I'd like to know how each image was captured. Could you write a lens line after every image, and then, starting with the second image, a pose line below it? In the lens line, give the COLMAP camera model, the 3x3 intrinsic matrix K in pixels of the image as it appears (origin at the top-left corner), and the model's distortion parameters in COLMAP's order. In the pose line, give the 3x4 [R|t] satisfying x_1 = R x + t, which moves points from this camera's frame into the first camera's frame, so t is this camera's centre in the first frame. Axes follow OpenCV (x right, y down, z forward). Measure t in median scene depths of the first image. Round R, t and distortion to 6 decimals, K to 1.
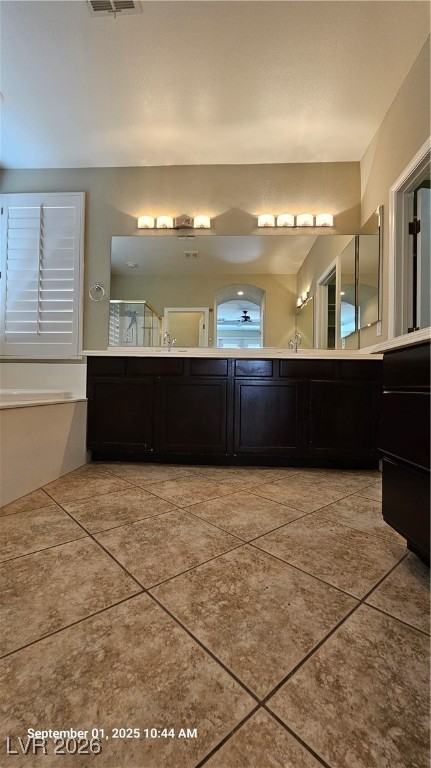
lens RADIAL K [[314.9, 0, 214.4], [0, 314.9, 386.3], [0, 0, 1]] dist [0.001566, 0.000484]
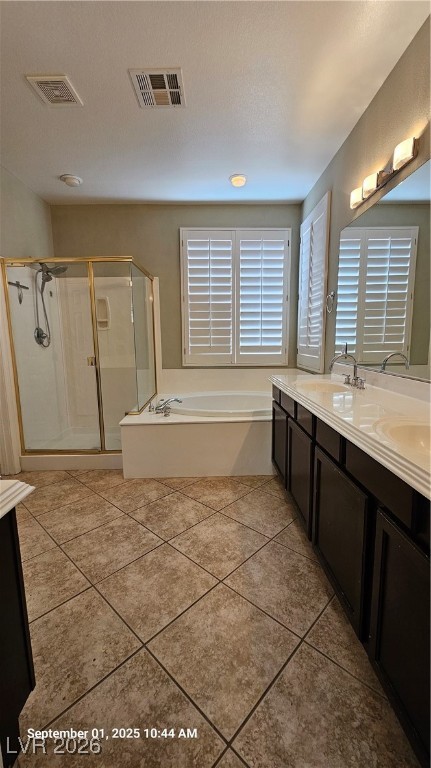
lens RADIAL K [[314.9, 0, 219.0], [0, 314.9, 382.6], [0, 0, 1]] dist [0.001566, 0.000484]
pose [[0.081711, 0.123191, -0.989013, 1.123681], [0.023253, 0.991826, 0.125463, -0.393096], [0.996385, -0.033249, 0.078179, 1.247787]]
